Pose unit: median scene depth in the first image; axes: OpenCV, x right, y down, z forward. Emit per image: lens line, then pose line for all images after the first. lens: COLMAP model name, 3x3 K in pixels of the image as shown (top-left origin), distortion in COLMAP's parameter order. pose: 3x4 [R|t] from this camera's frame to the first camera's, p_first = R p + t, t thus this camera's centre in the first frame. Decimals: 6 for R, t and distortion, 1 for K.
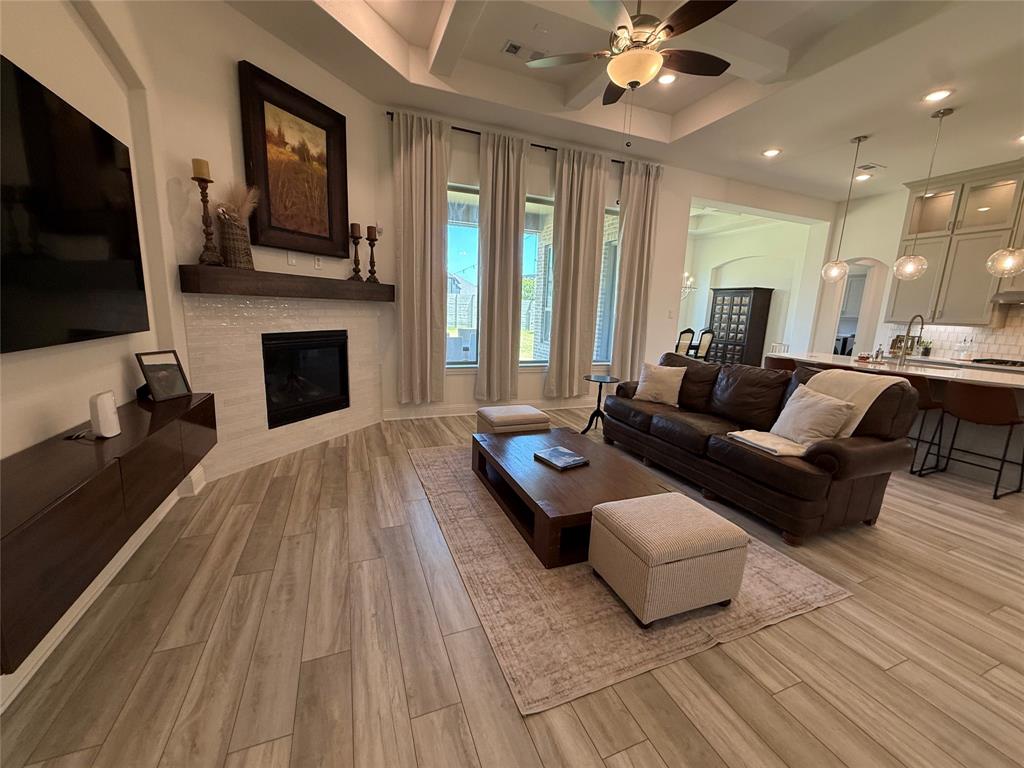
lens RADIAL K [[408.2, 0, 509.8], [0, 408.2, 384.7], [0, 0, 1]] dist [0.000282, -0.000086]
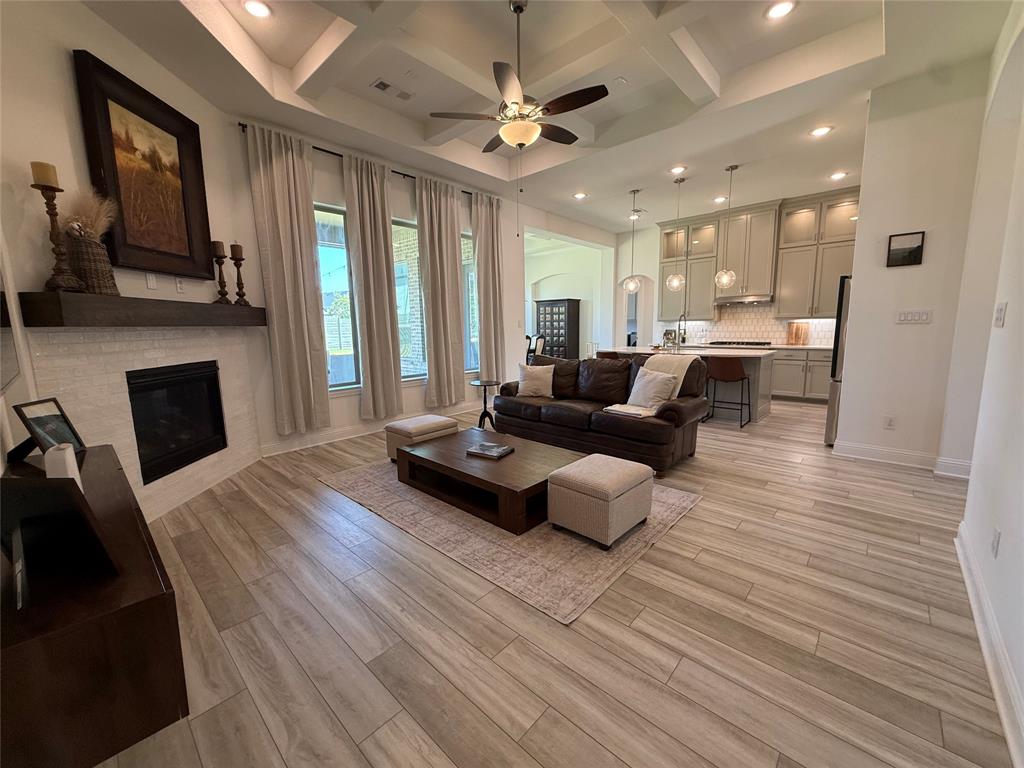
lens RADIAL K [[408.2, 0, 509.8], [0, 408.2, 384.7], [0, 0, 1]] dist [0.000282, -0.000086]
pose [[0.902404, -0.115693, 0.415070, -0.230248], [0.130429, 0.991431, -0.007222, 0.008616], [-0.410678, 0.060654, 0.909761, -0.068735]]
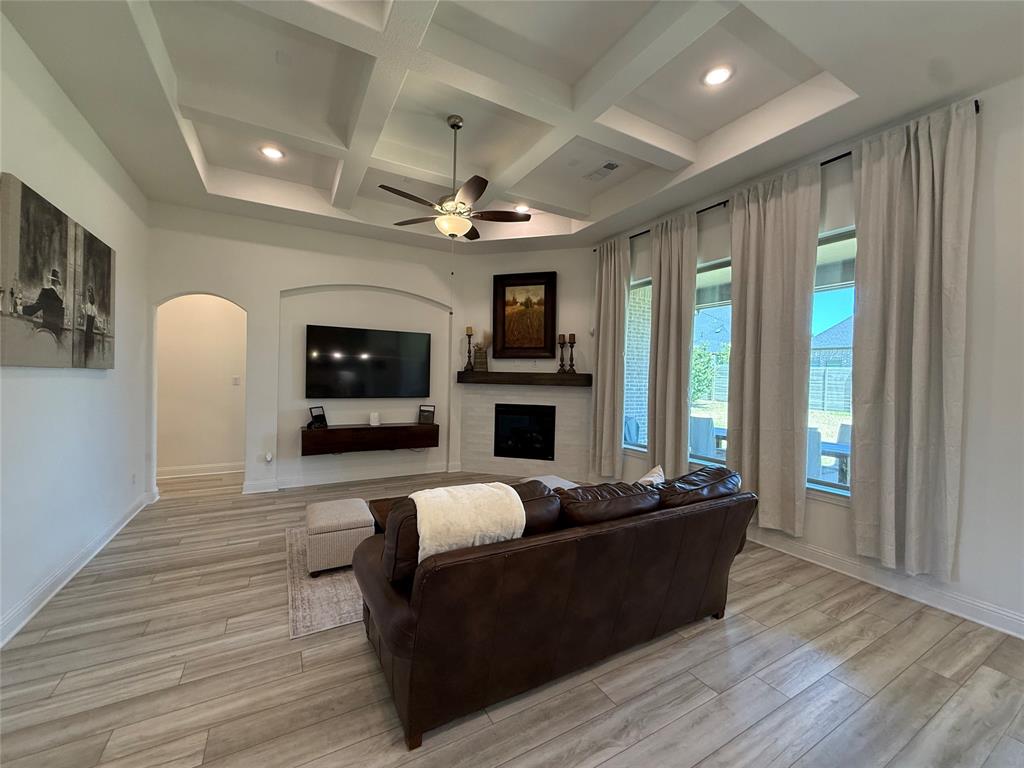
lens RADIAL K [[408.2, 0, 509.8], [0, 408.2, 384.7], [0, 0, 1]] dist [0.000282, -0.000086]
pose [[0.129349, -0.017685, -0.991441, 1.163757], [-0.197900, 0.979266, -0.043287, -0.130348], [0.971650, 0.201805, 0.123167, 0.748703]]
